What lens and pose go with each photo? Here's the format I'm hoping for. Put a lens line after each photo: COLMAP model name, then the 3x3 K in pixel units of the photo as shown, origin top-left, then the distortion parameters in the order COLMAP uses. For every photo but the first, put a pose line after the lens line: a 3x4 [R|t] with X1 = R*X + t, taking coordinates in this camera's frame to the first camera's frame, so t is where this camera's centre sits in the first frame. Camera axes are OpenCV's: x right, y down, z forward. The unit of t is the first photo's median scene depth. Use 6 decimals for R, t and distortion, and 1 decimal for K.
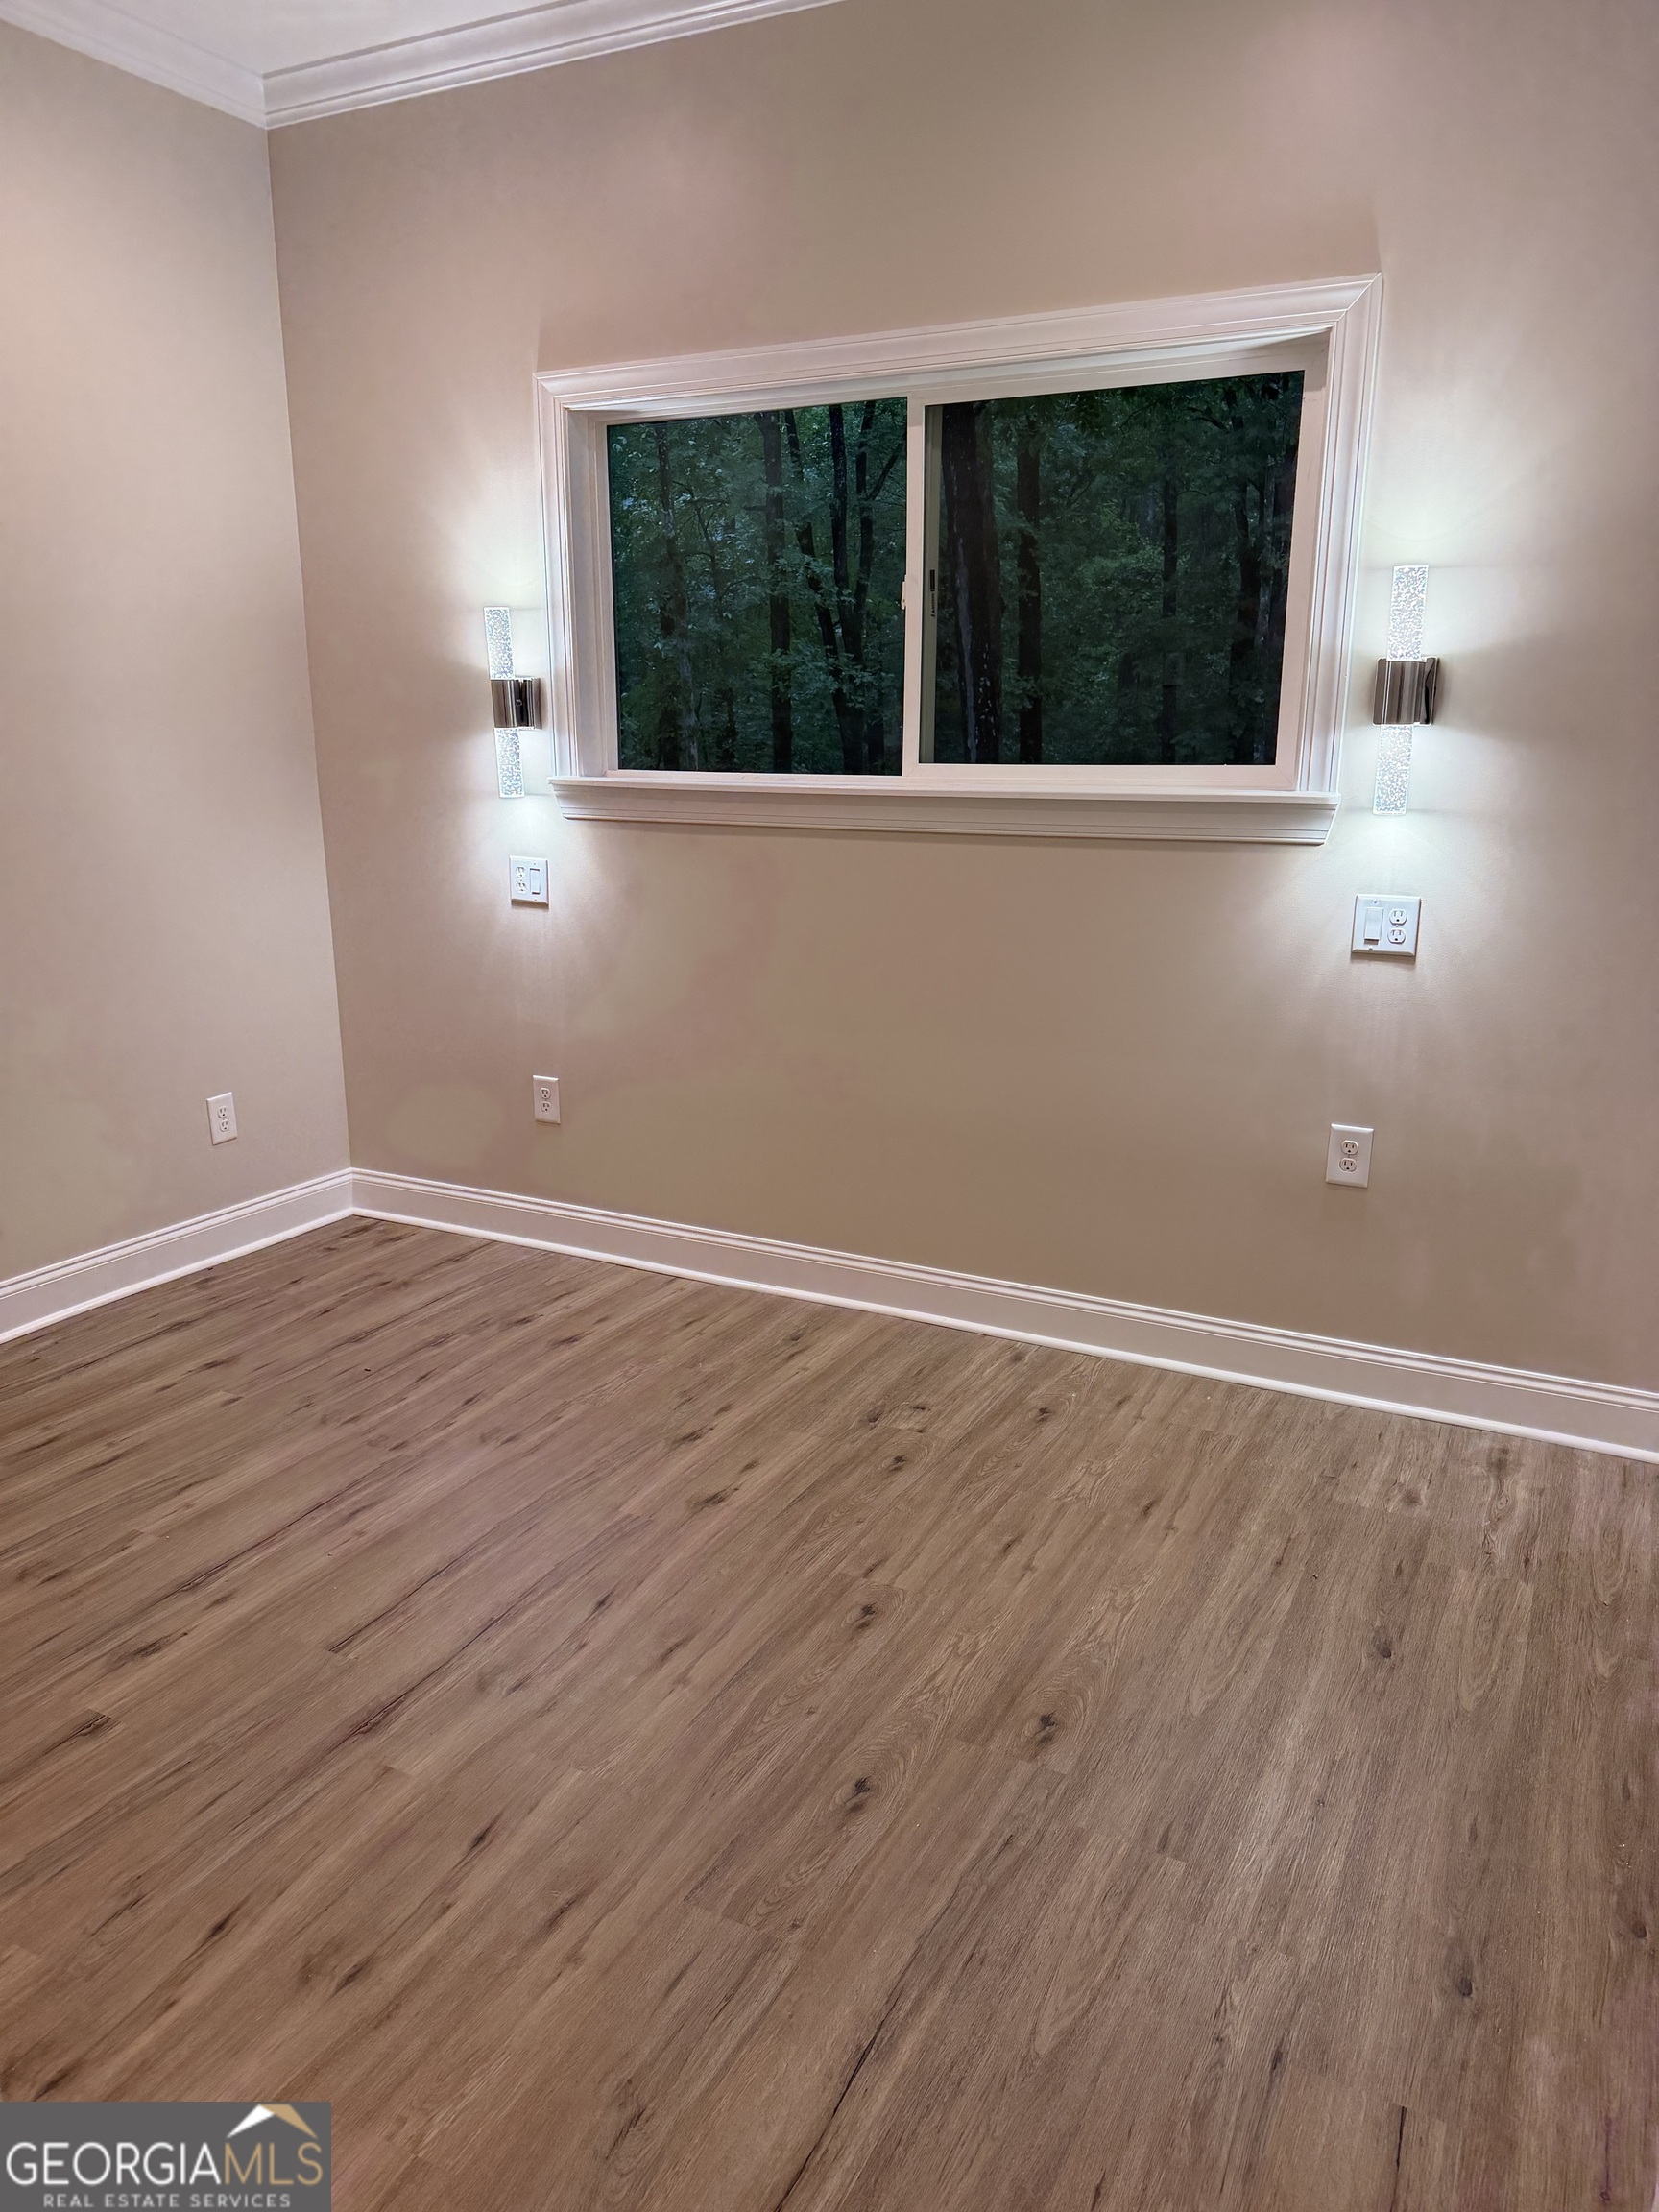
lens RADIAL K [[1568.6, 0, 829.5], [0, 1568.6, 1106.0], [0, 0, 1]] dist [0.097616, -0.132411]
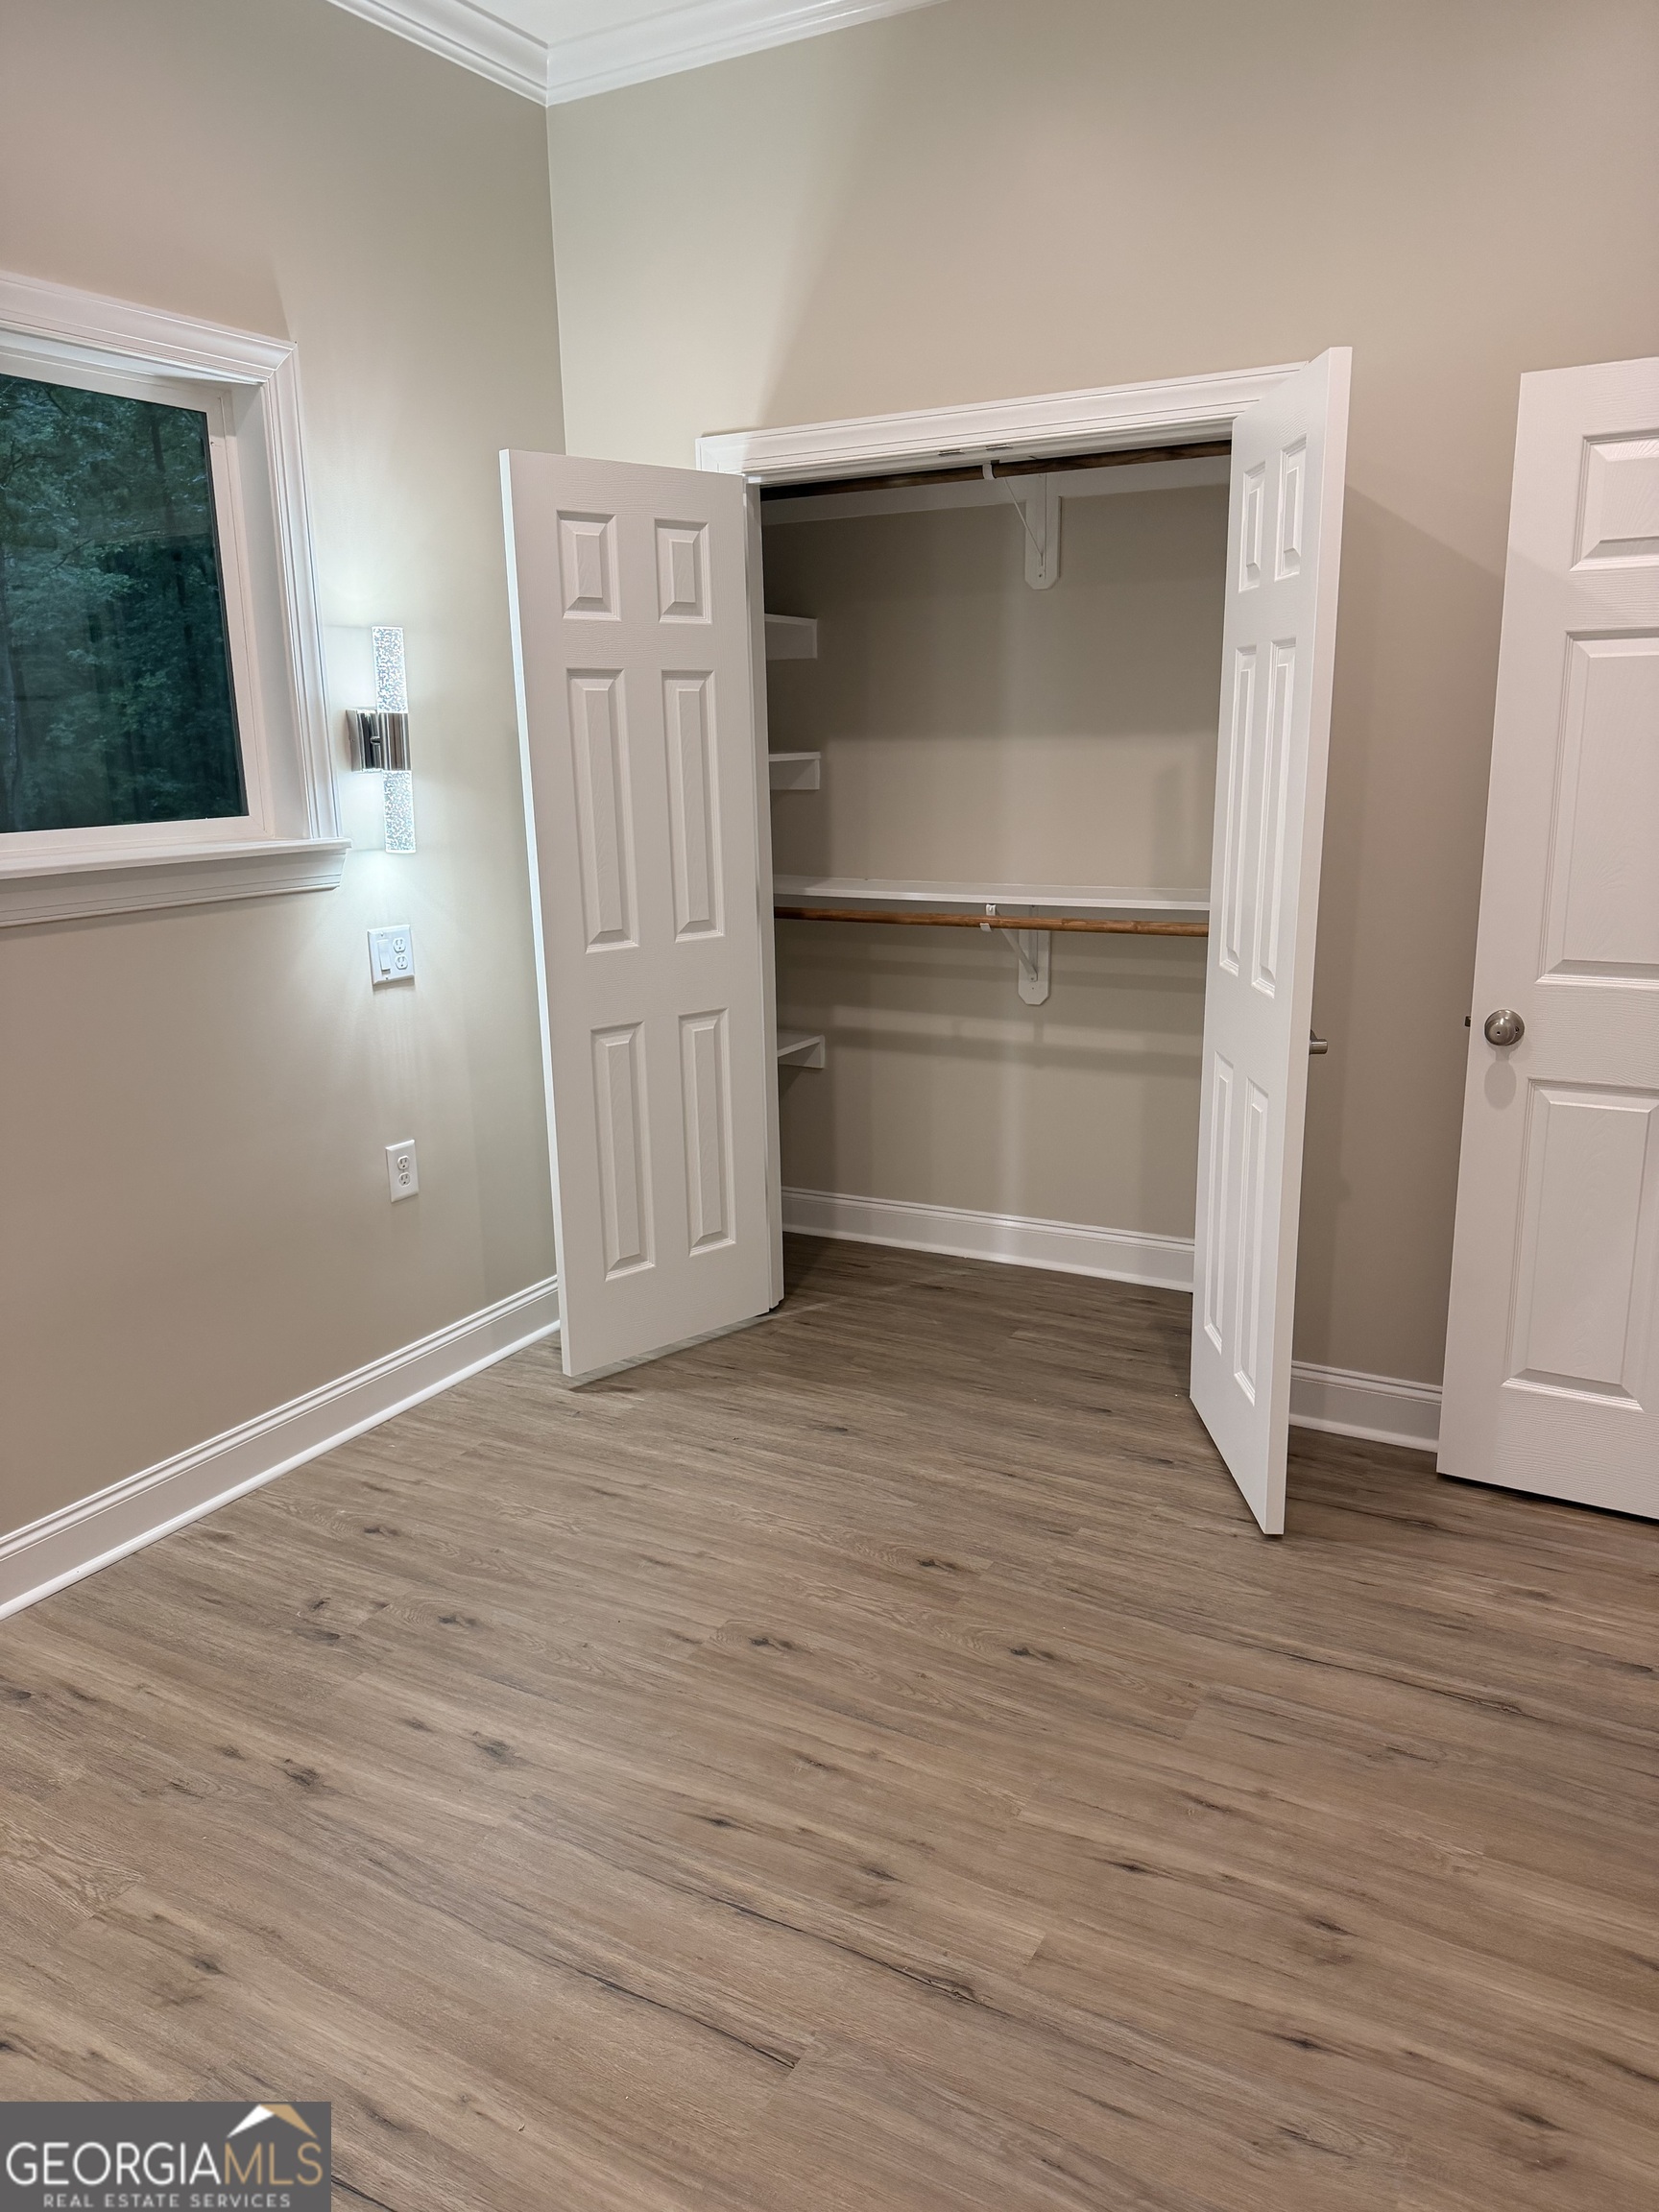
lens RADIAL K [[1550.7, 0, 839.3], [0, 1550.7, 1101.1], [0, 0, 1]] dist [0.107429, -0.137843]
pose [[0.038615, -0.232203, 0.971901, -0.737120], [0.256462, 0.942350, 0.214953, -0.179006], [-0.965783, 0.240955, 0.095940, 0.653066]]
